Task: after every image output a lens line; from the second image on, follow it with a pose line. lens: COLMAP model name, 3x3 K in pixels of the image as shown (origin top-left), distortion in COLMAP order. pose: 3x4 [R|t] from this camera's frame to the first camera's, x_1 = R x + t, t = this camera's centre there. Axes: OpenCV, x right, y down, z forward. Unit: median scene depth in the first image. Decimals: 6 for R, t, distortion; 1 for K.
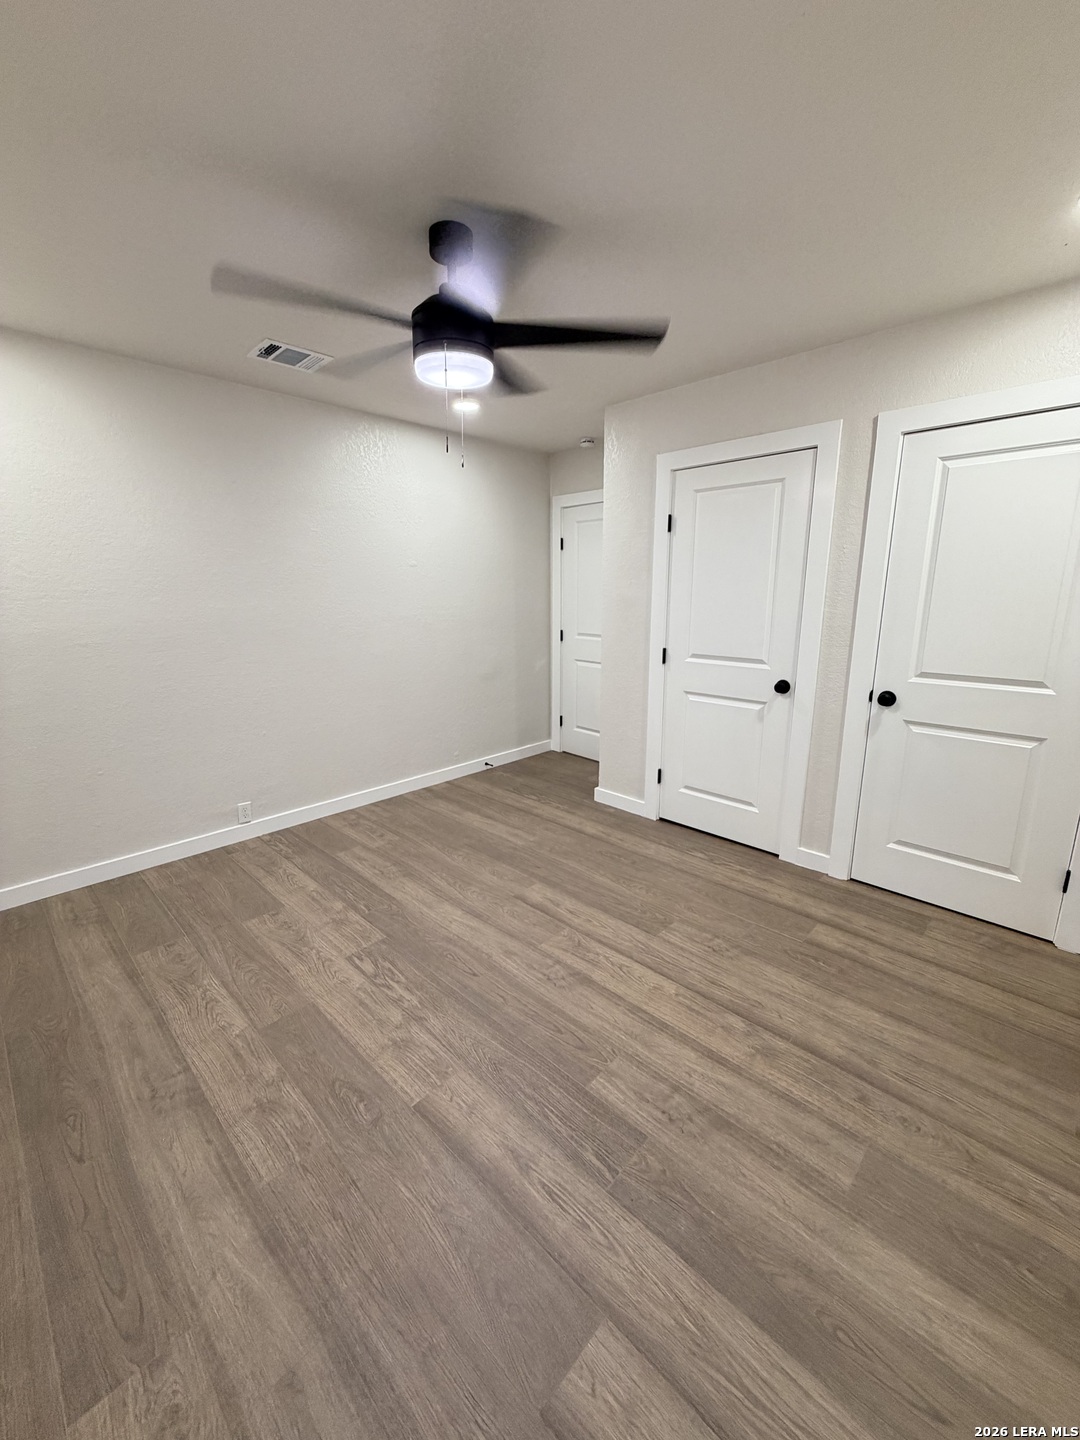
lens RADIAL K [[578.8, 0, 542.5], [0, 578.8, 714.7], [0, 0, 1]] dist [0.002697, -0.001242]
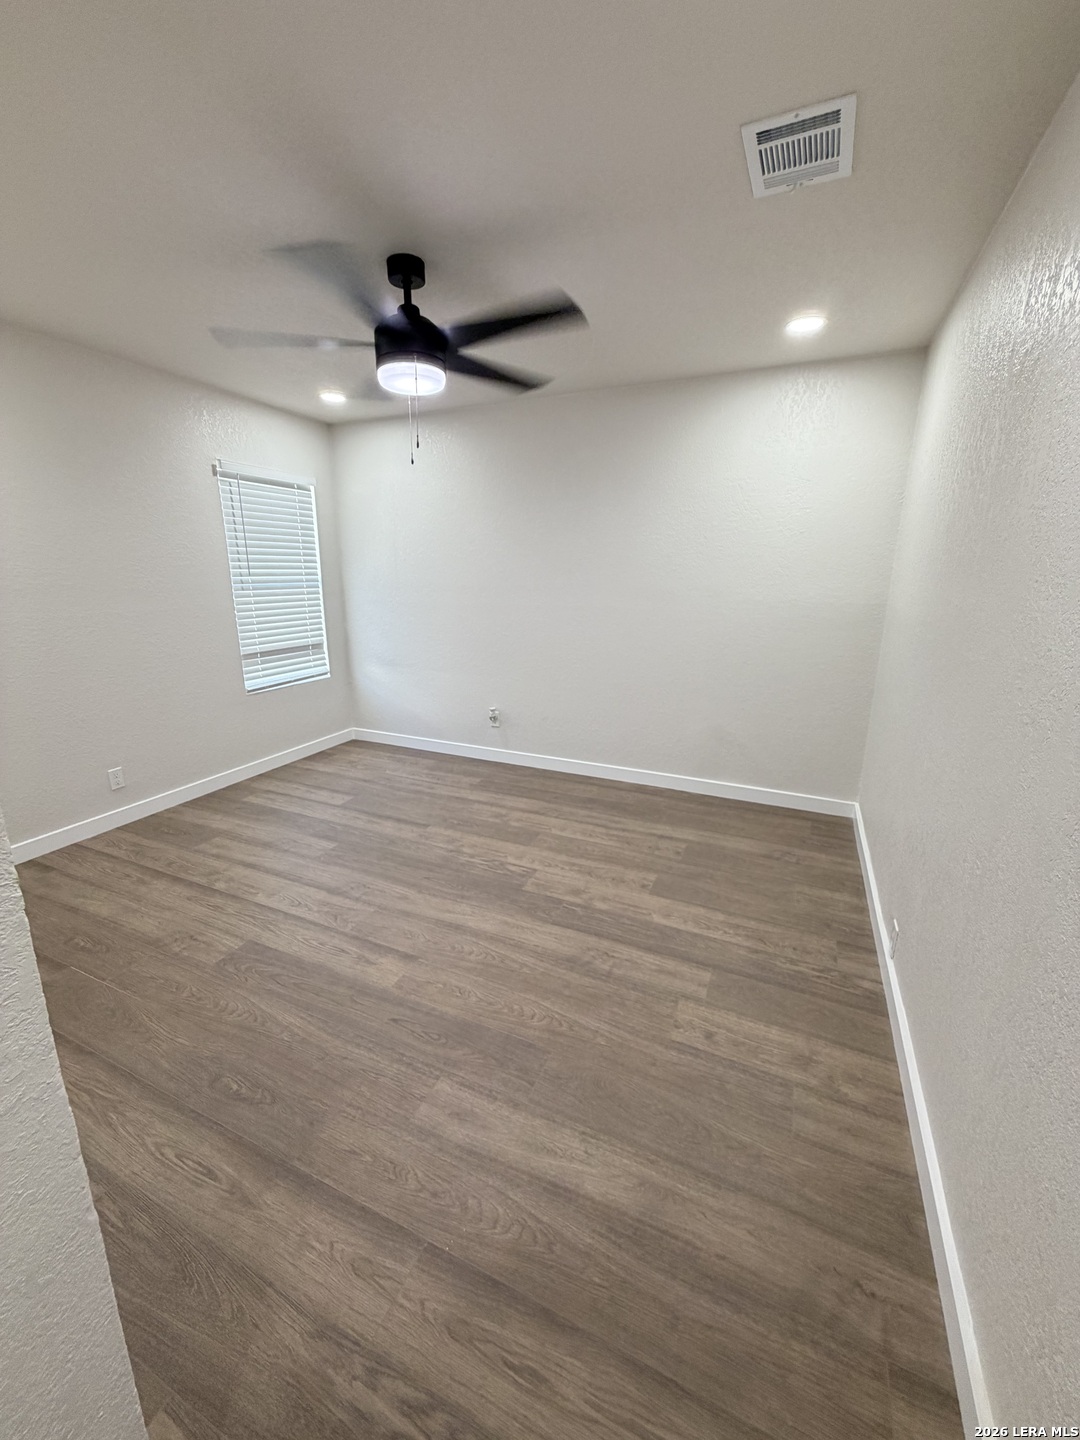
lens RADIAL K [[578.8, 0, 541.8], [0, 578.8, 714.4], [0, 0, 1]] dist [0.002697, -0.001242]
pose [[-0.941687, 0.080932, -0.326613, 0.027612], [-0.075815, 0.894655, 0.440277, -0.432362], [0.327838, 0.439366, -0.836349, 1.942993]]
